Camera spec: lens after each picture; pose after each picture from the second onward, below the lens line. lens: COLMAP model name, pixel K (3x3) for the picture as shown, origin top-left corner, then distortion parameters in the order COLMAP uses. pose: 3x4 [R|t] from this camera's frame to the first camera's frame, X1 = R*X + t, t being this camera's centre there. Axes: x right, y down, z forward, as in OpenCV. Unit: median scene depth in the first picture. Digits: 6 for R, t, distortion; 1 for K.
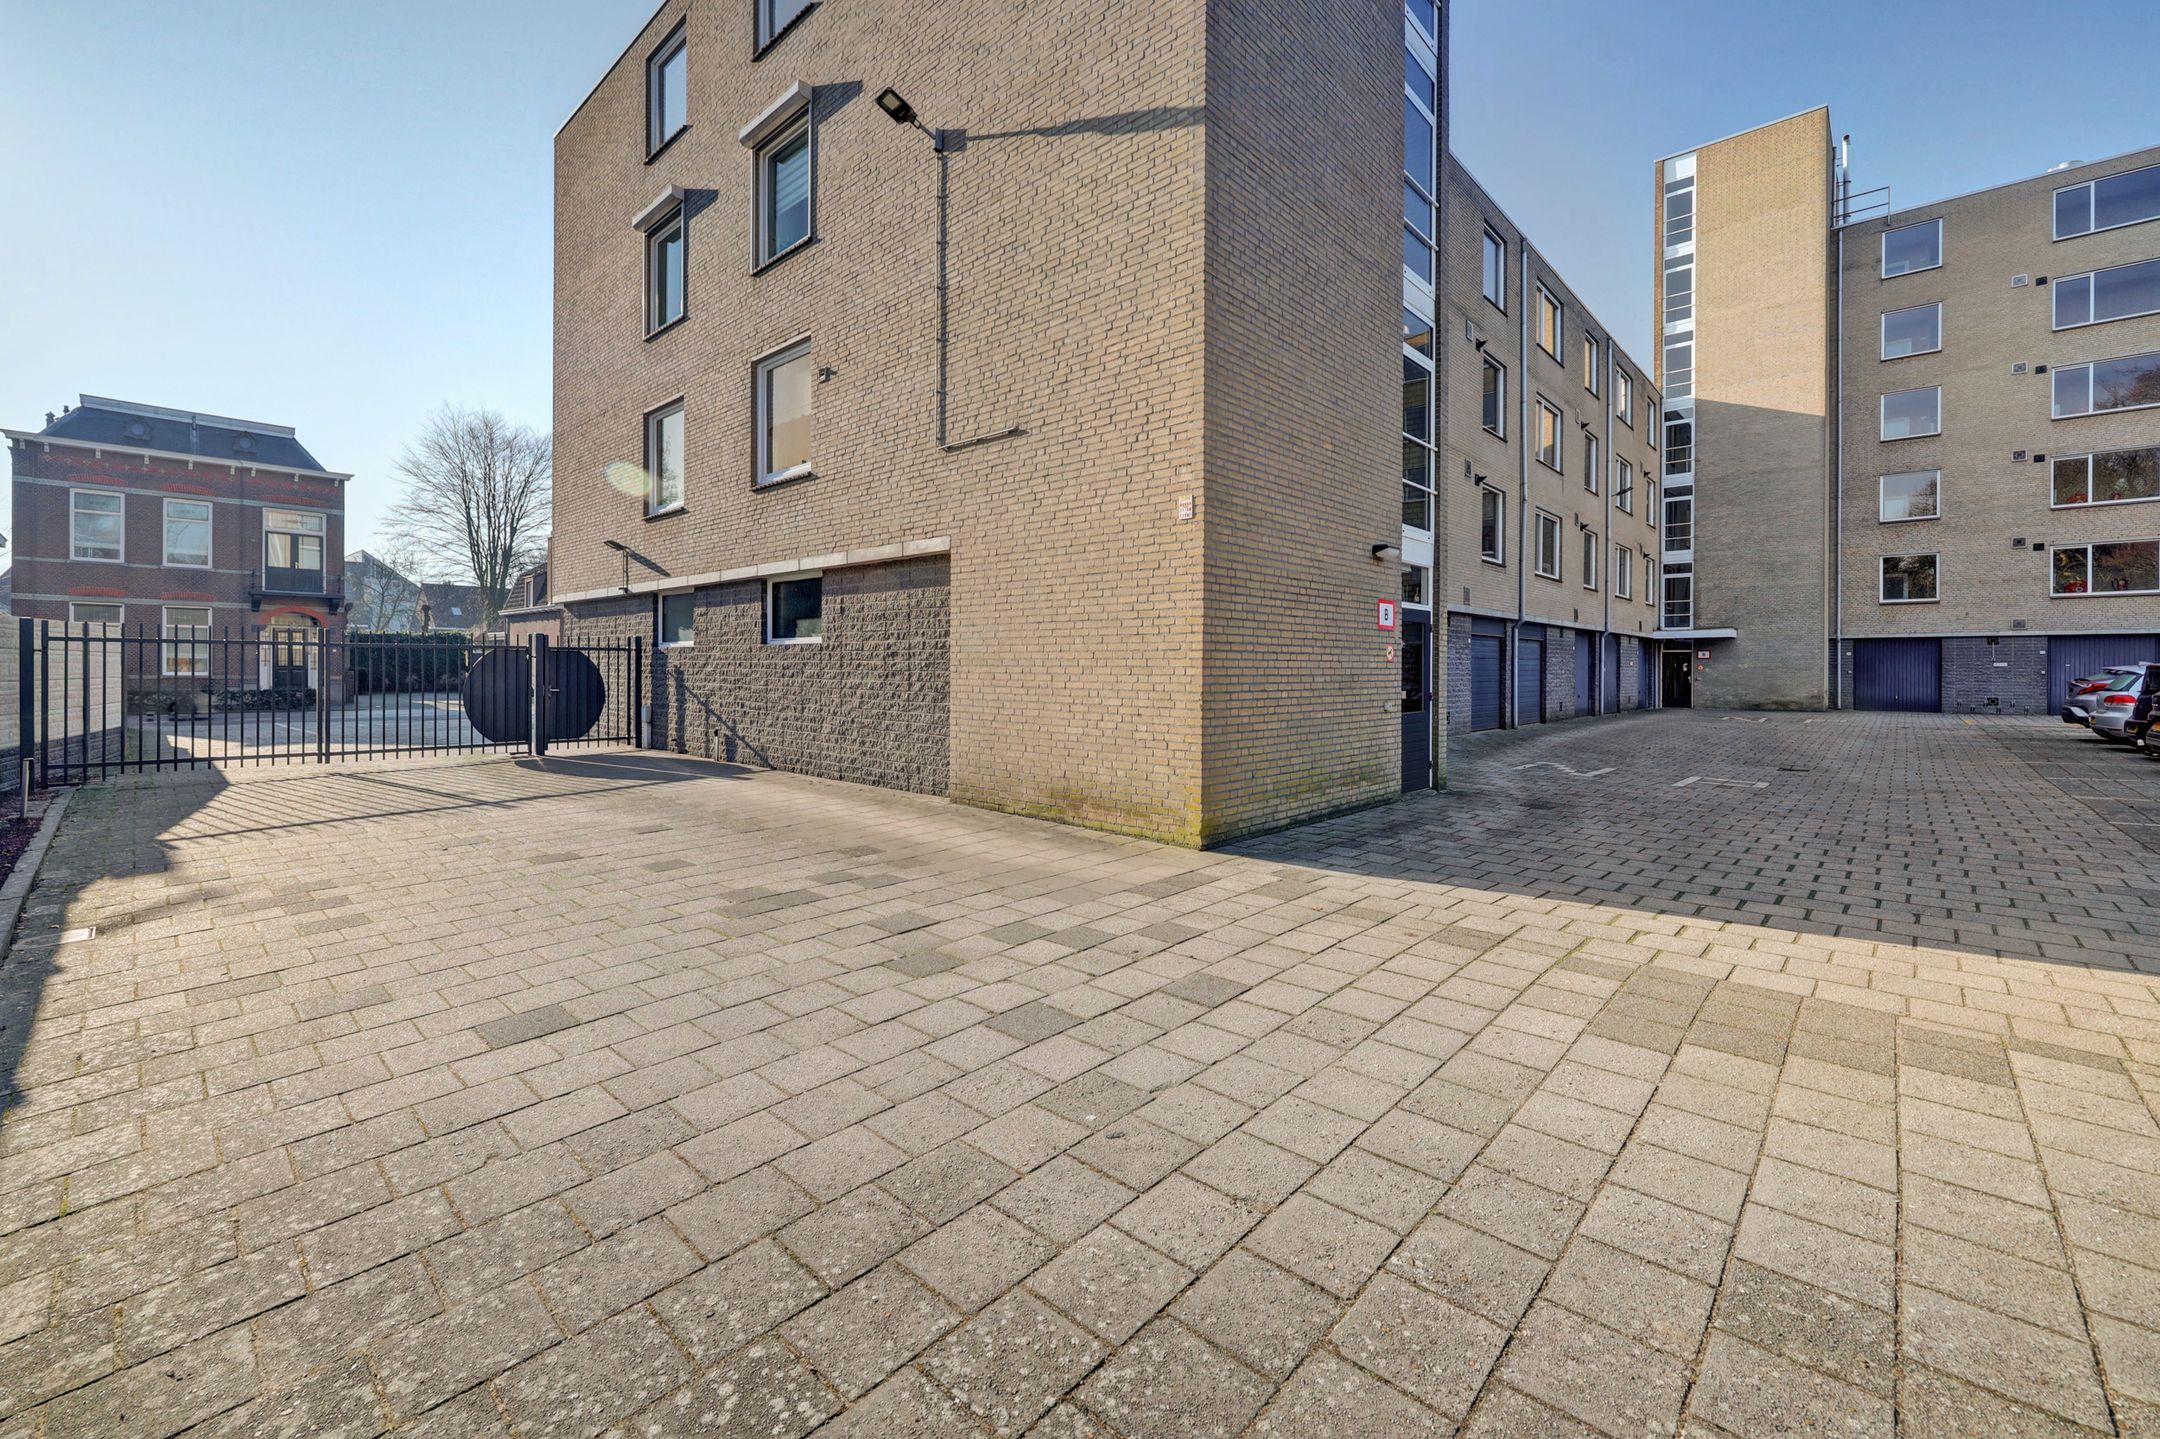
lens RADIAL K [[888.1, 0, 1067.2], [0, 888.1, 671.3], [0, 0, 1]] dist [0.000193, 0.000287]
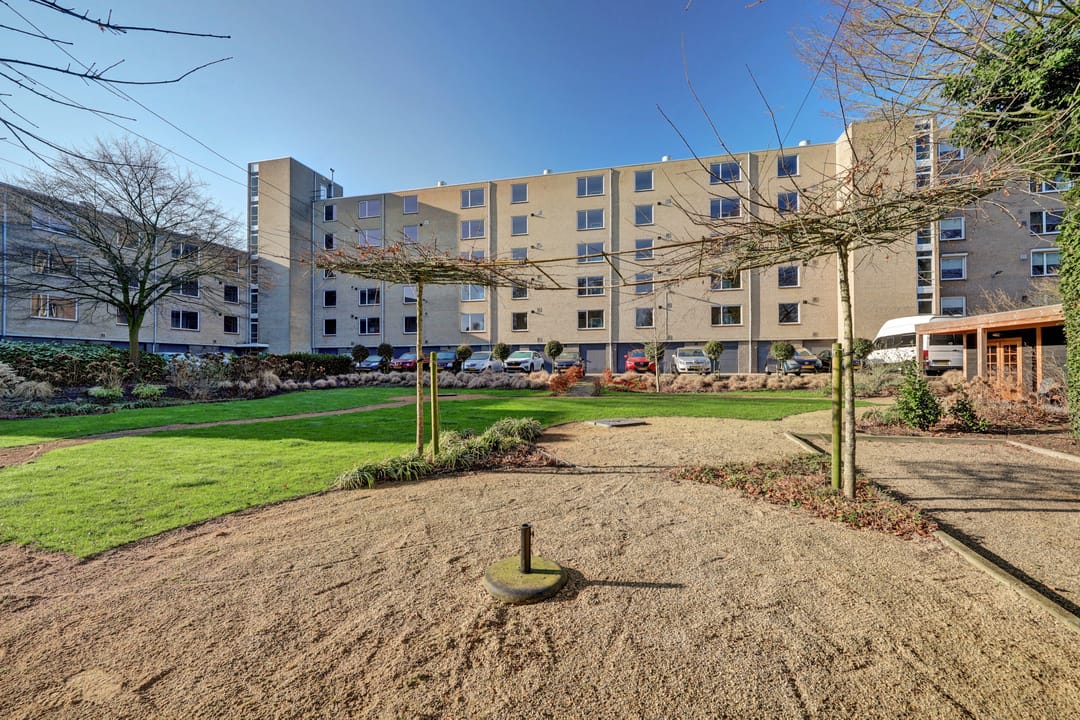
lens RADIAL K [[516.2, 0, 528.9], [0, 516.2, 356.1], [0, 0, 1]] dist [0.001529, 0.001826]
pose [[0.873126, -0.005966, 0.487458, 2.029956], [0.012330, 0.999875, -0.009848, 0.041256], [-0.487339, 0.014609, 0.873091, -2.222879]]
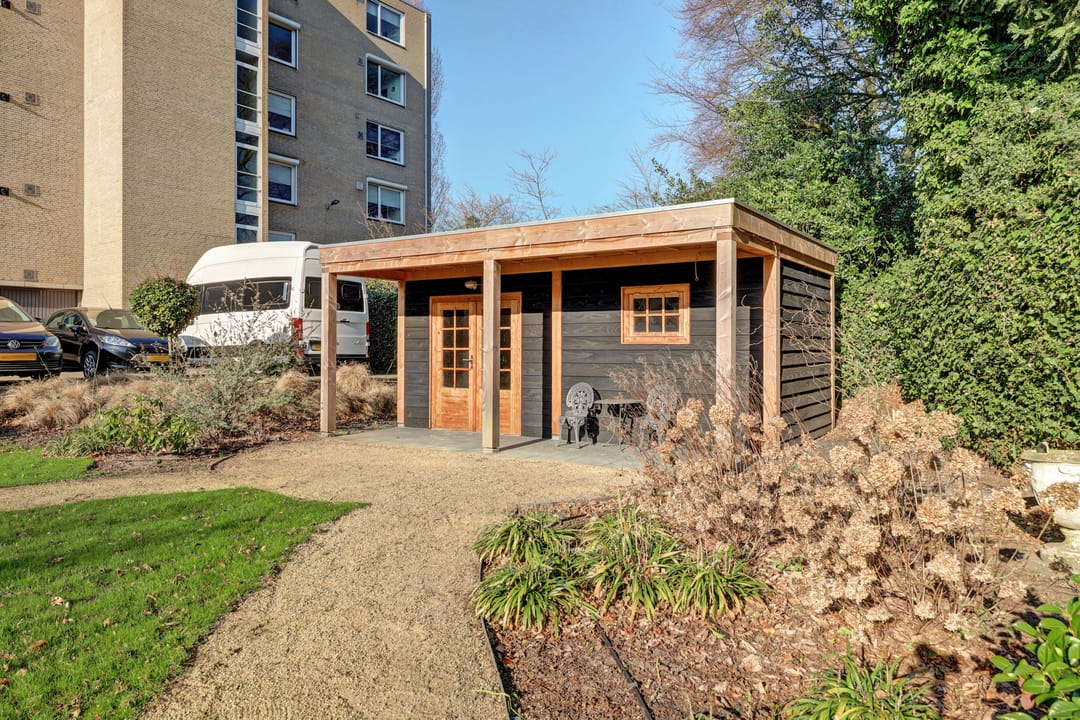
lens RADIAL K [[720.4, 0, 535.3], [0, 720.4, 350.0], [0, 0, 1]] dist [-0.003508, 0.001981]
pose [[-0.091896, -0.010895, 0.995709, 3.528789], [0.000605, 0.999939, 0.010998, 0.067171], [-0.995768, 0.001613, -0.091883, -1.206434]]
